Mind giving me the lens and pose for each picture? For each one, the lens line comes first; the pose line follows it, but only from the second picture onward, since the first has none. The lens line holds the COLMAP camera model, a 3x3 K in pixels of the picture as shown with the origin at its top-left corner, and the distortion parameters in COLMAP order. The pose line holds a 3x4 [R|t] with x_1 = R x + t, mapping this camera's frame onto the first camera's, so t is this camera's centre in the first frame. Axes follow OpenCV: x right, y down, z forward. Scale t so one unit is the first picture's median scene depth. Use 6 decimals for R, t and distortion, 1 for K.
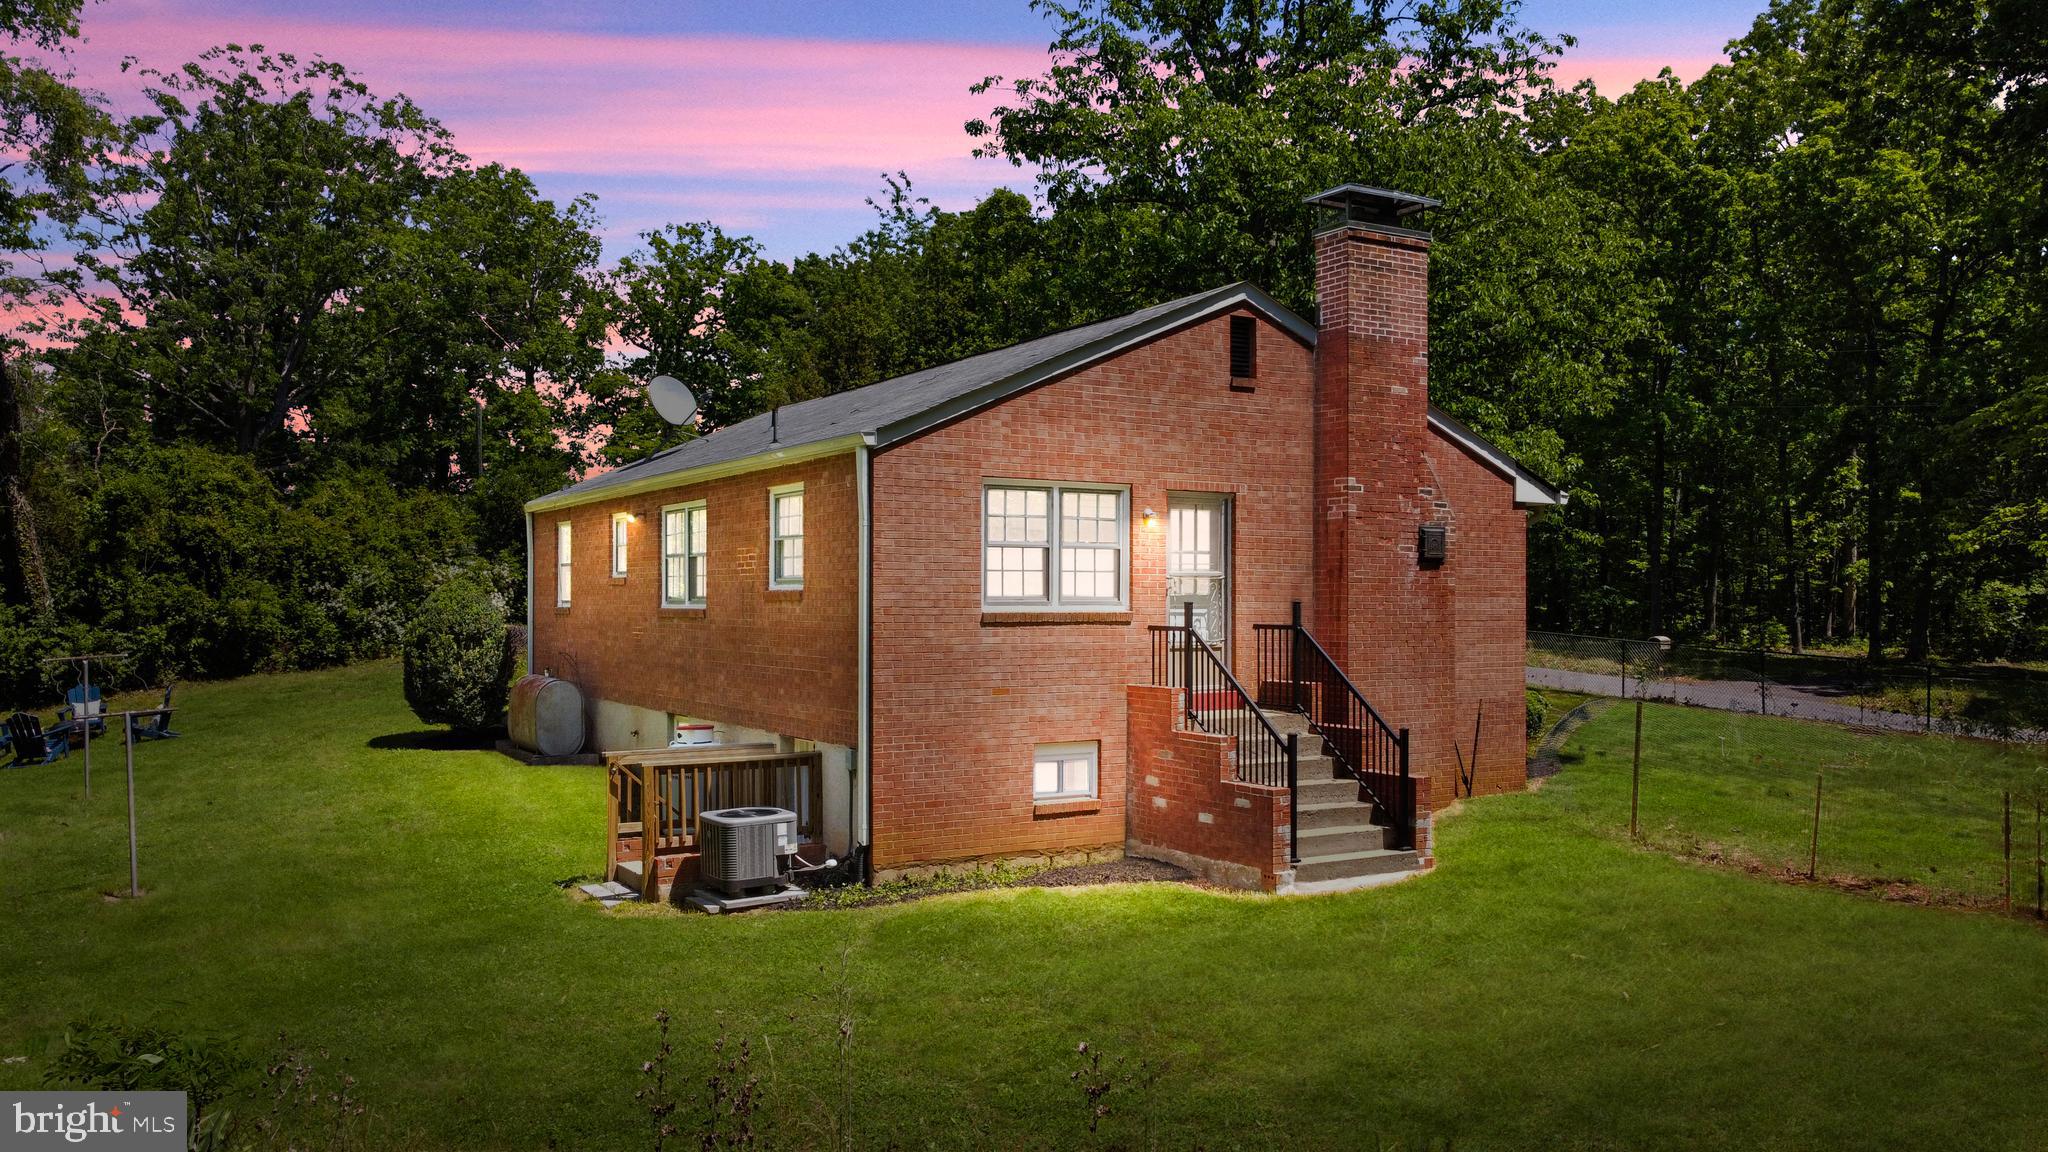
lens RADIAL K [[1620.1, 0, 1024.0], [0, 1620.1, 576.0], [0, 0, 1]] dist [-0.003344, 0.005786]
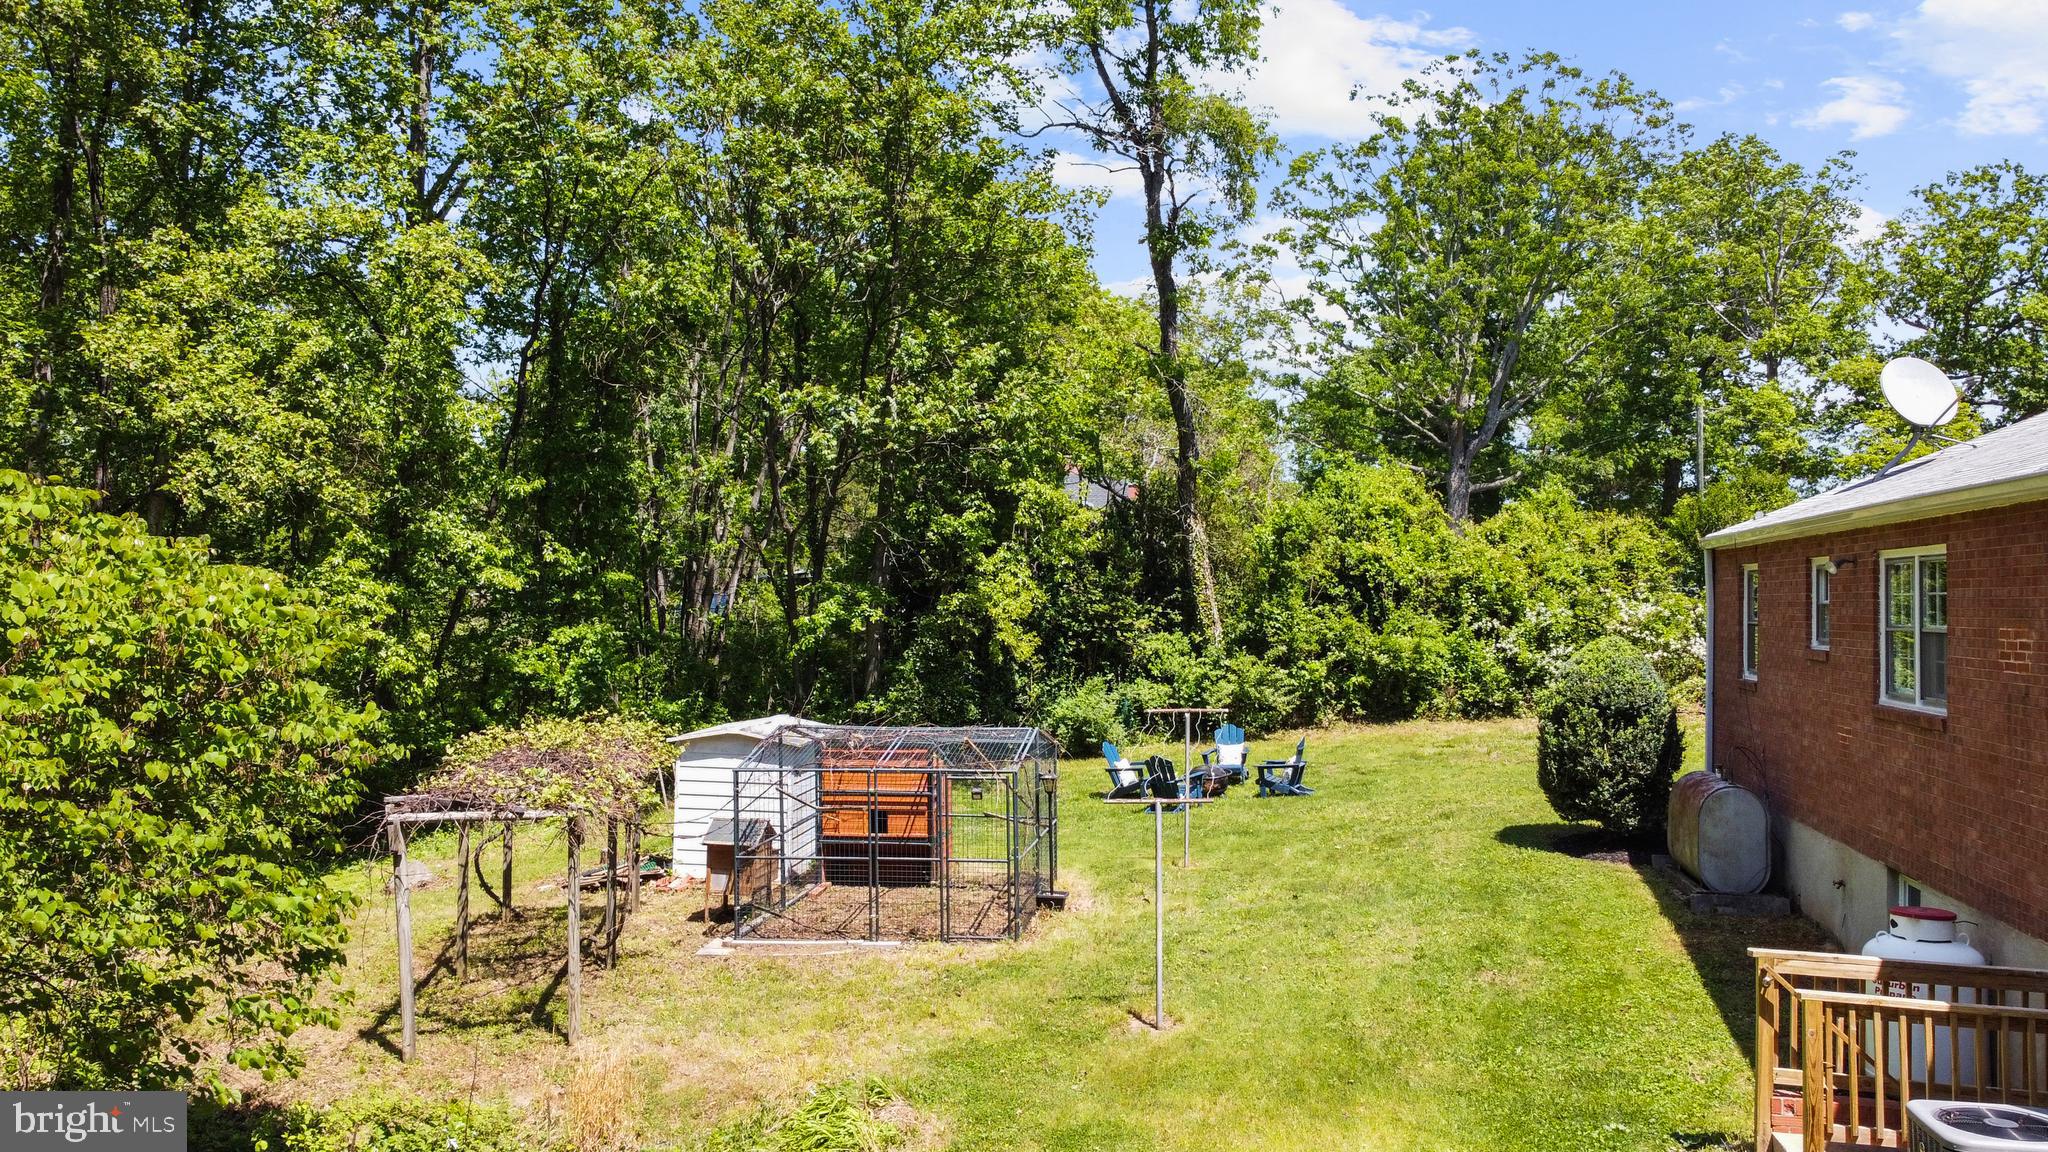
lens RADIAL K [[1587.5, 0, 1021.7], [0, 1587.5, 493.8], [0, 0, 1]] dist [-0.032032, 0.002780]
pose [[0.719669, -0.013701, -0.694182, -0.020750], [-0.022677, 0.998808, -0.043223, -0.021138], [0.693947, 0.046848, 0.718501, 0.206133]]
